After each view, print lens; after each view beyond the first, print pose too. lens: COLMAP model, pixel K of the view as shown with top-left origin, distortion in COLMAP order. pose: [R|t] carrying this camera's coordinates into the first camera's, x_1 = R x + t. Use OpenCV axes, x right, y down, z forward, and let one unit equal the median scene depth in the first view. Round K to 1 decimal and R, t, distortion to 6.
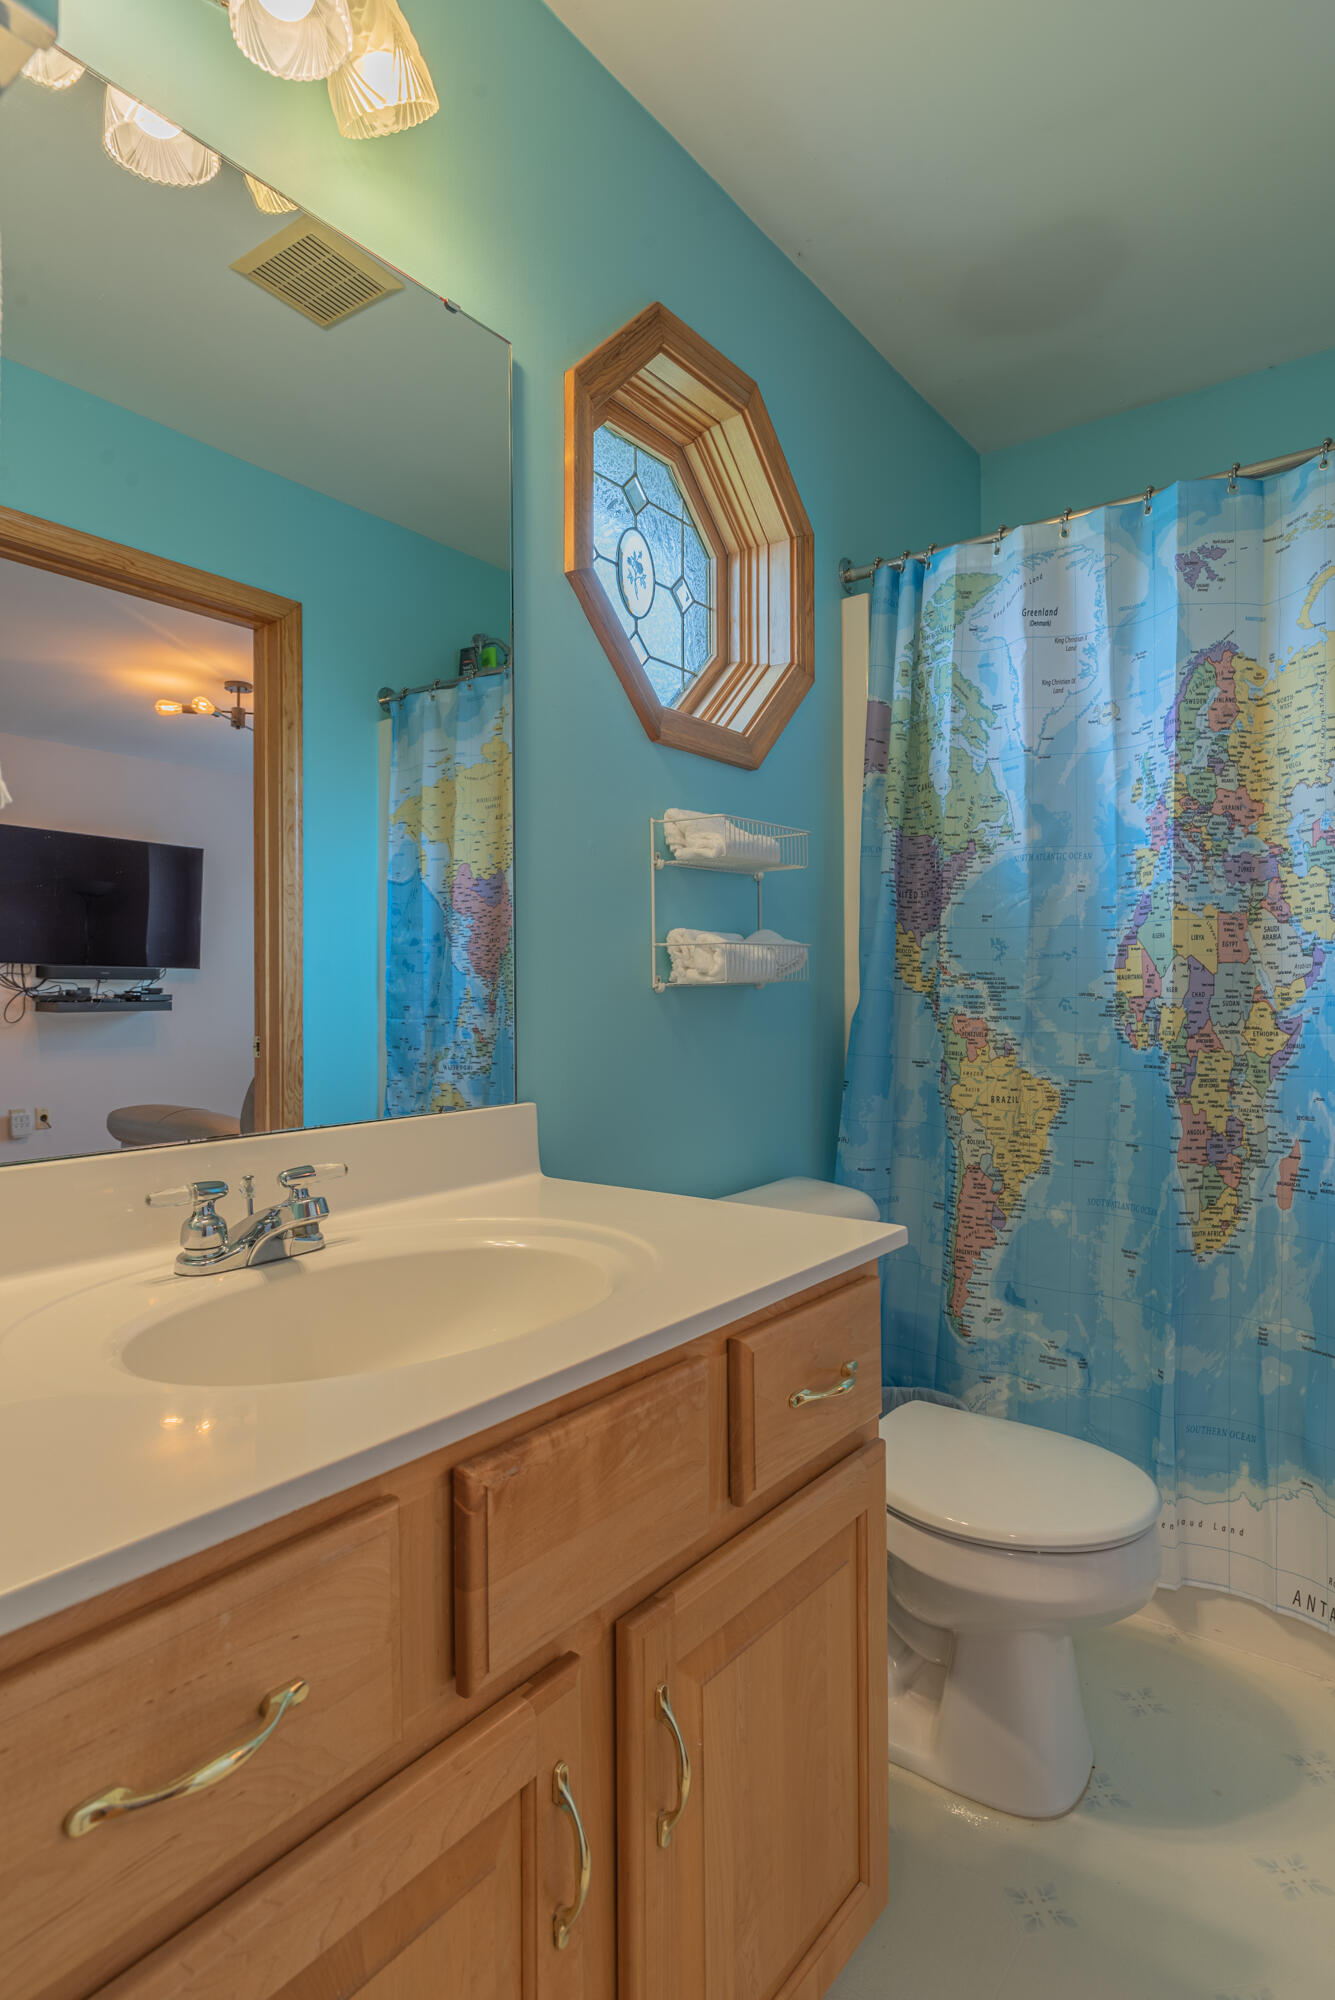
lens RADIAL K [[1080.9, 0, 677.6], [0, 1080.9, 992.4], [0, 0, 1]] dist [0.006189, 0.000419]
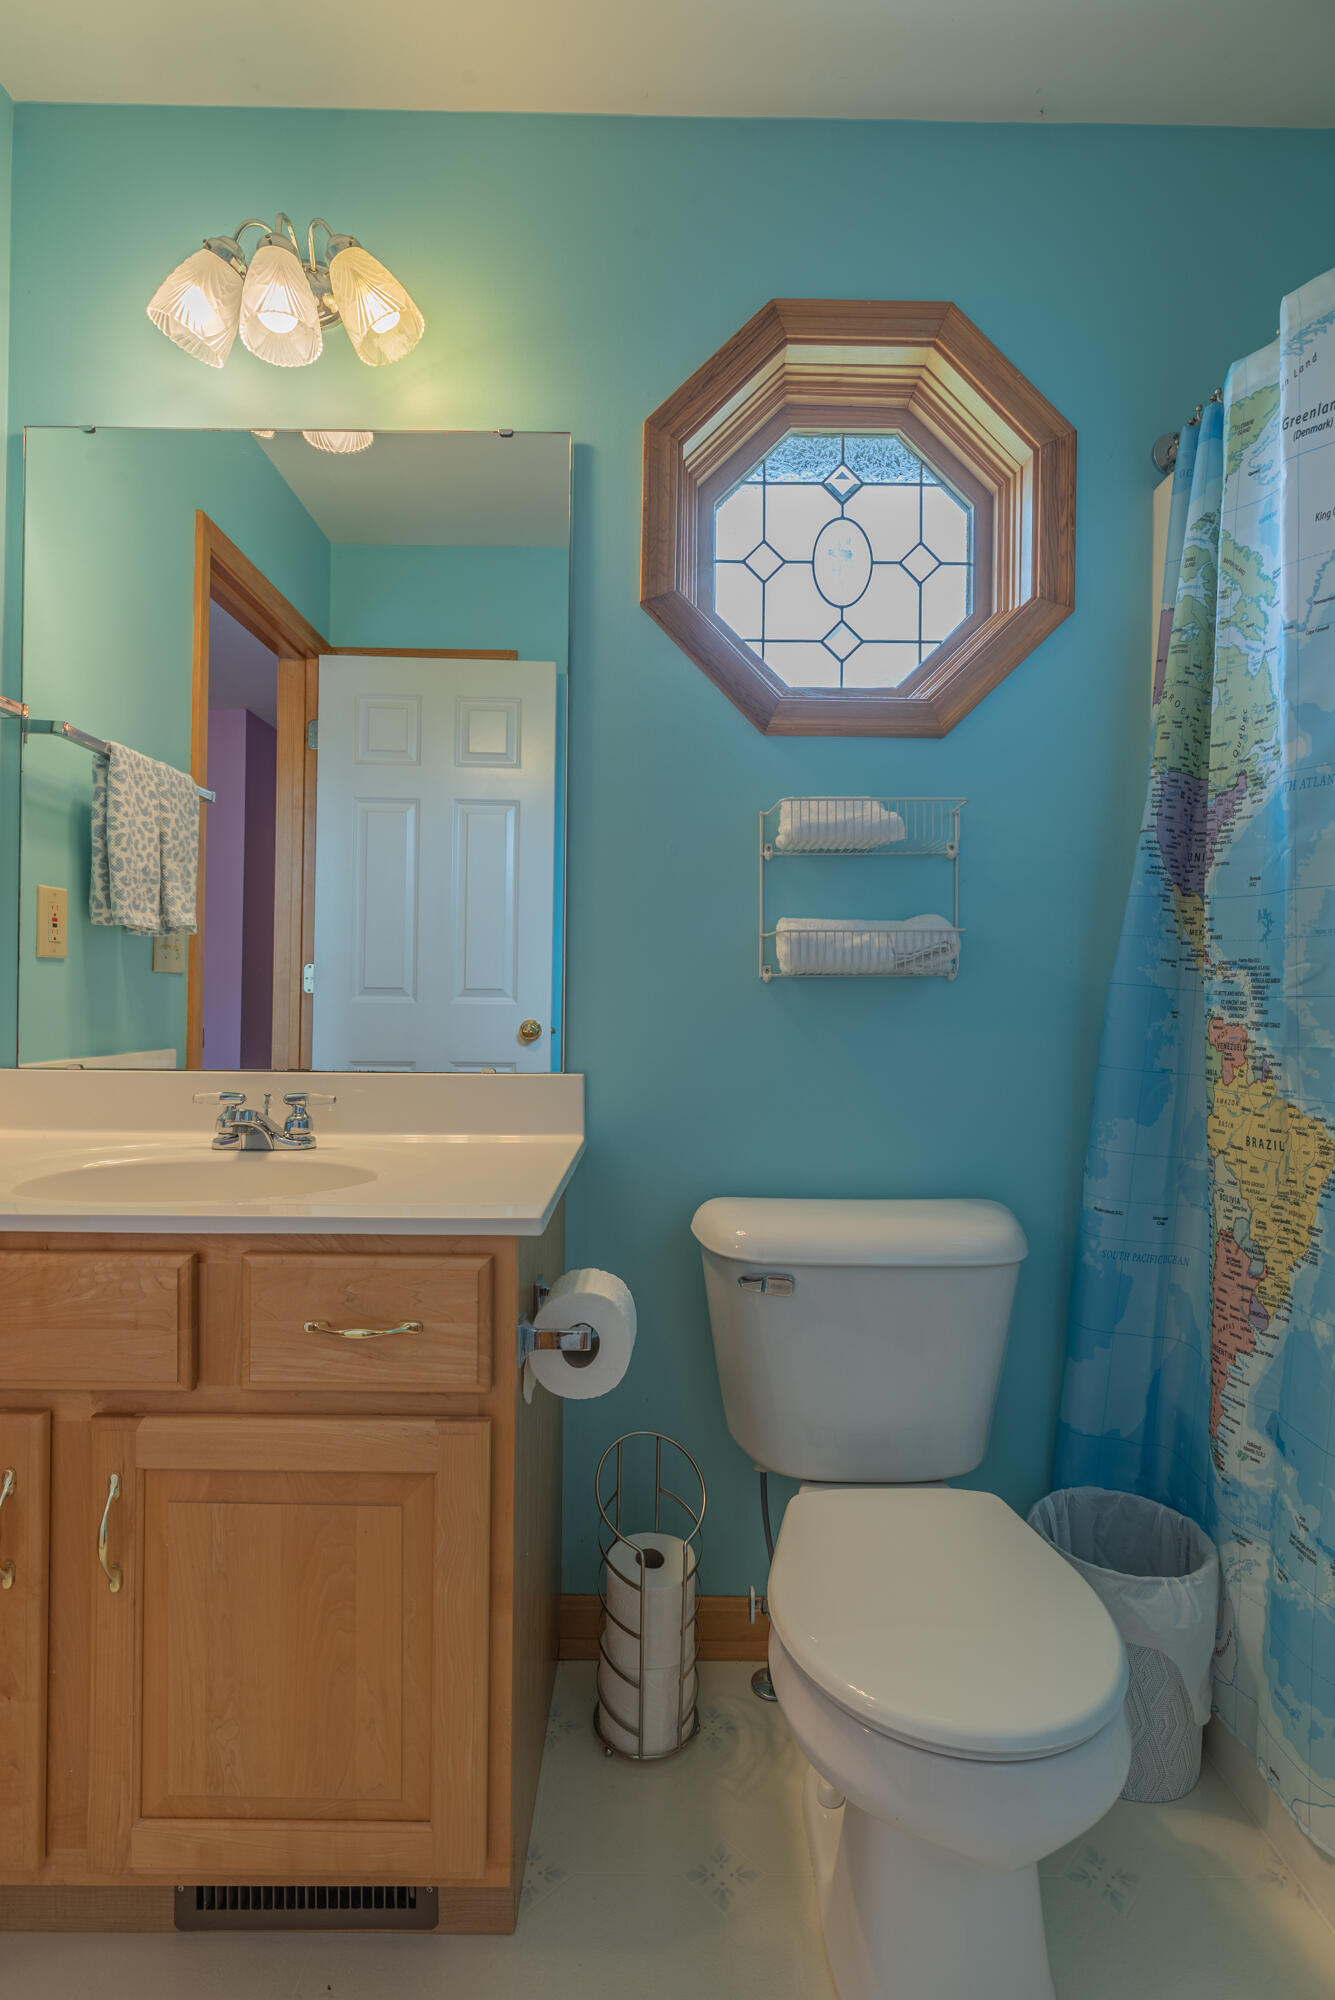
lens RADIAL K [[969.4, 0, 662.6], [0, 969.4, 991.8], [0, 0, 1]] dist [0.001117, 0.000319]
pose [[0.611696, 0.011439, -0.791010, 0.551769], [-0.013484, 0.999901, 0.004032, 0.005334], [0.790978, 0.008200, 0.611790, 0.318309]]
